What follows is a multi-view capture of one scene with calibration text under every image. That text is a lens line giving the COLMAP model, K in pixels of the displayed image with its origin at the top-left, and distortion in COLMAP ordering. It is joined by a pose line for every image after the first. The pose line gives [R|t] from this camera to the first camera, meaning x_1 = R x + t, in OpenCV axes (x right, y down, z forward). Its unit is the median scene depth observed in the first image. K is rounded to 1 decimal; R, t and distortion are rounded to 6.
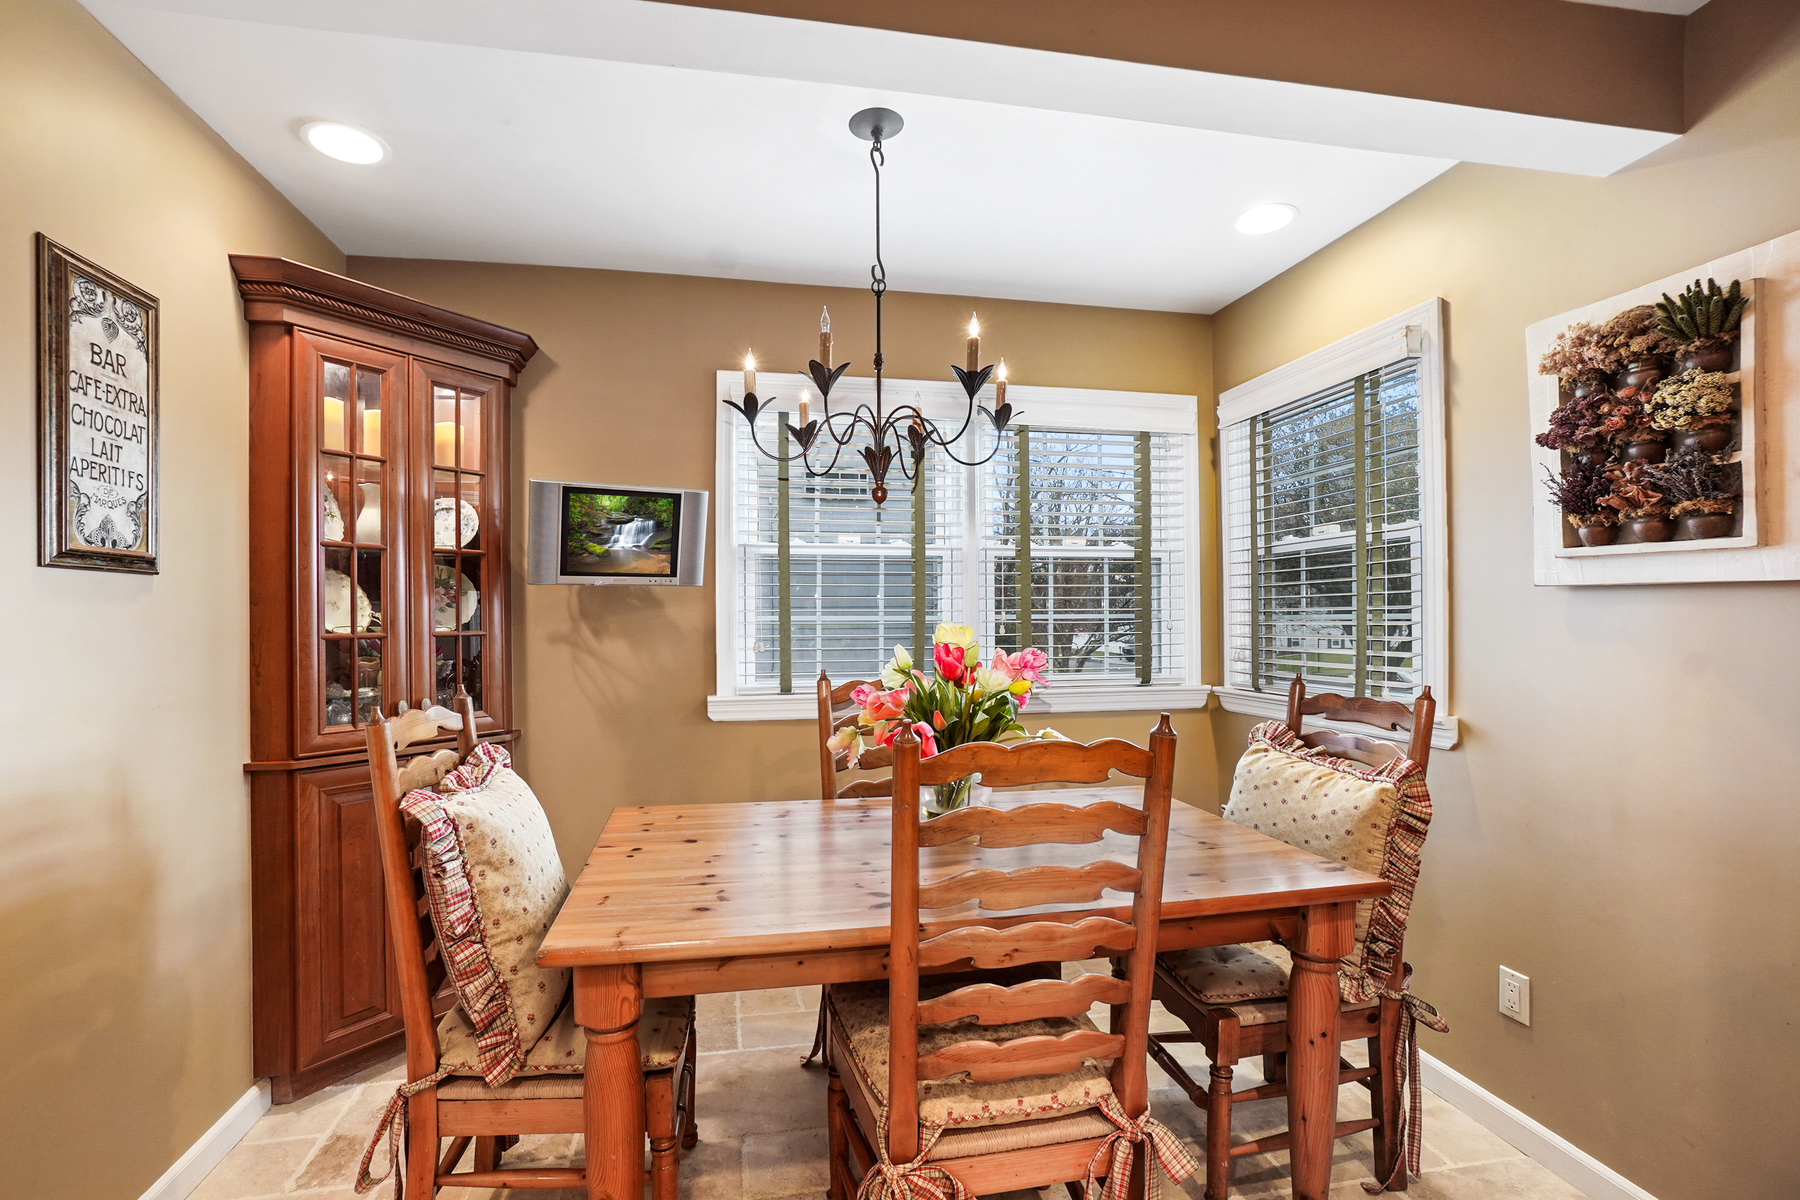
lens RADIAL K [[793.1, 0, 868.7], [0, 793.1, 607.2], [0, 0, 1]] dist [-0.053746, 0.022709]
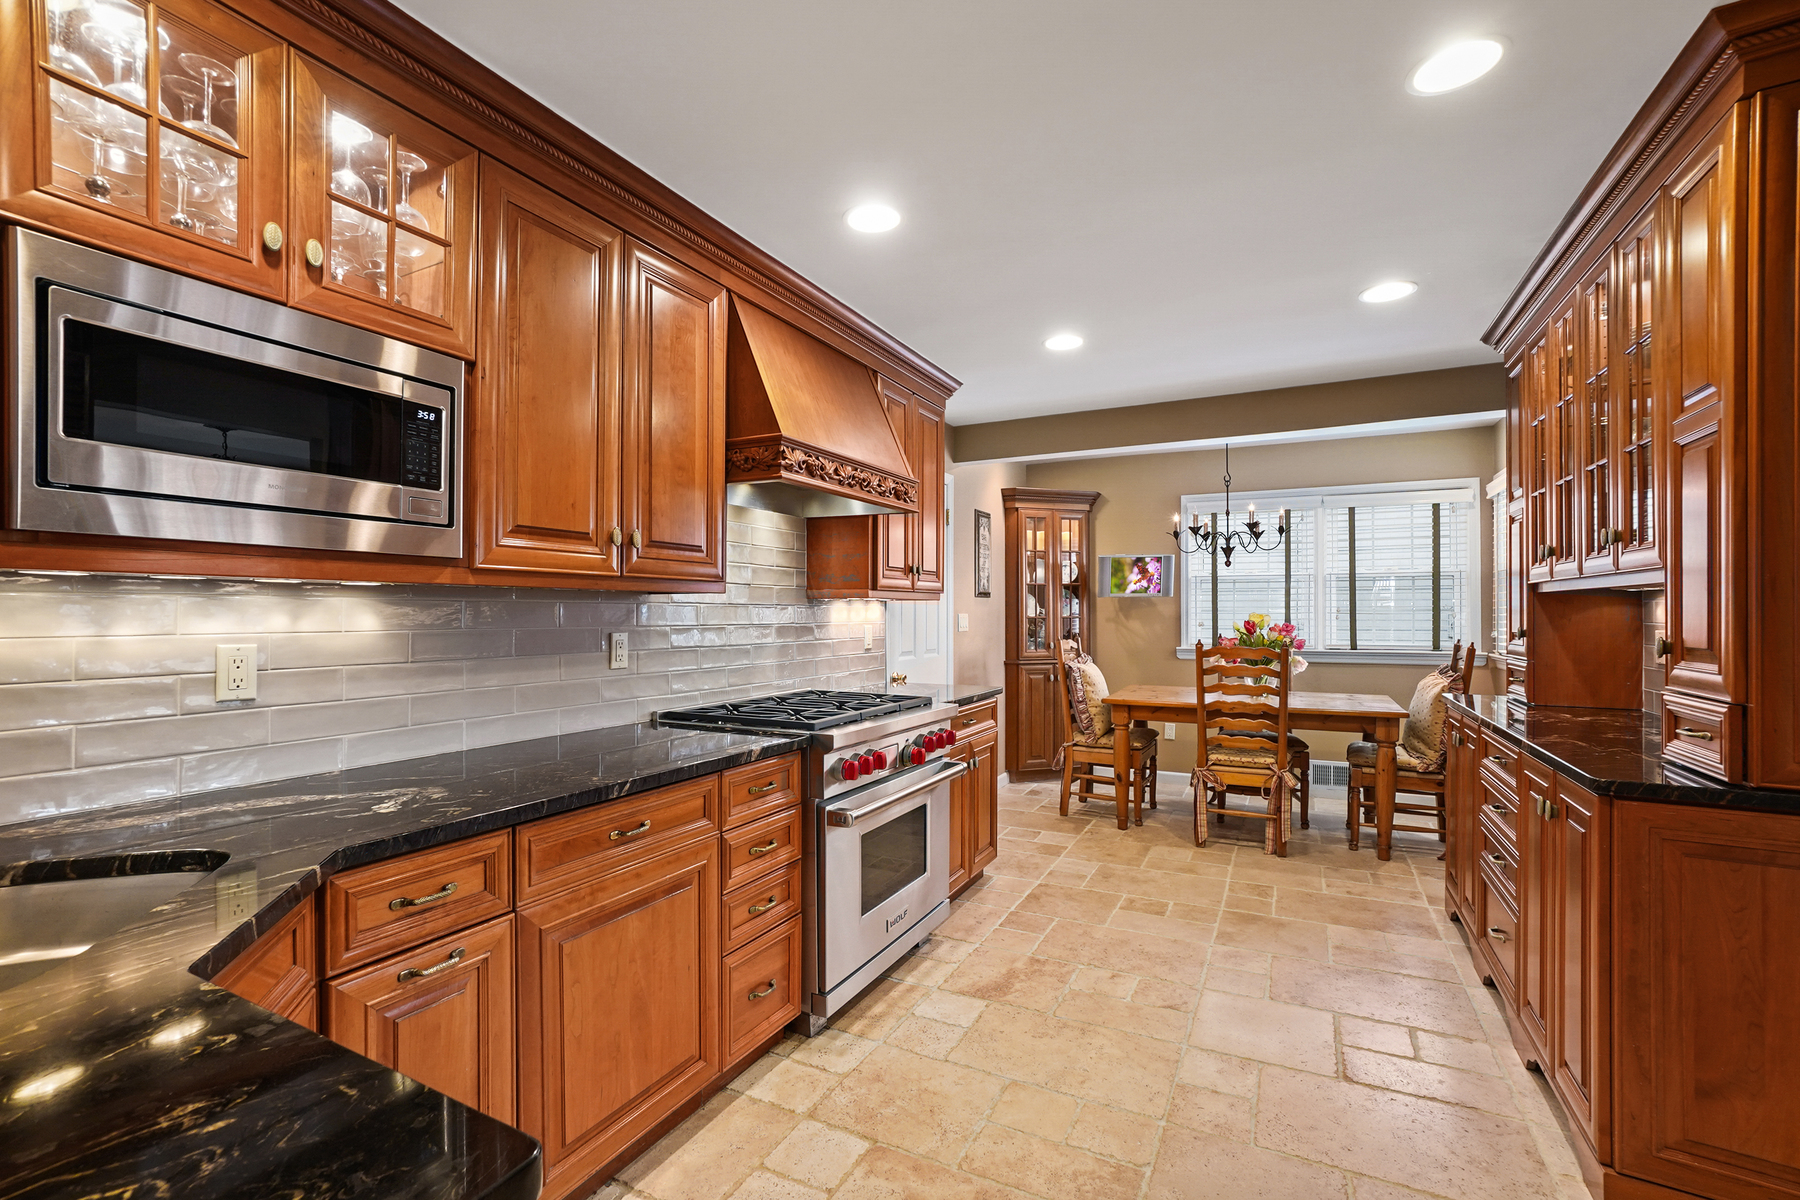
lens RADIAL K [[793.1, 0, 868.7], [0, 793.1, 607.2], [0, 0, 1]] dist [-0.053746, 0.022709]
pose [[0.777094, 0.002671, -0.629379, 0.611877], [0.003371, 0.999959, 0.008407, -0.022528], [0.629376, -0.008654, 0.777053, -1.487626]]
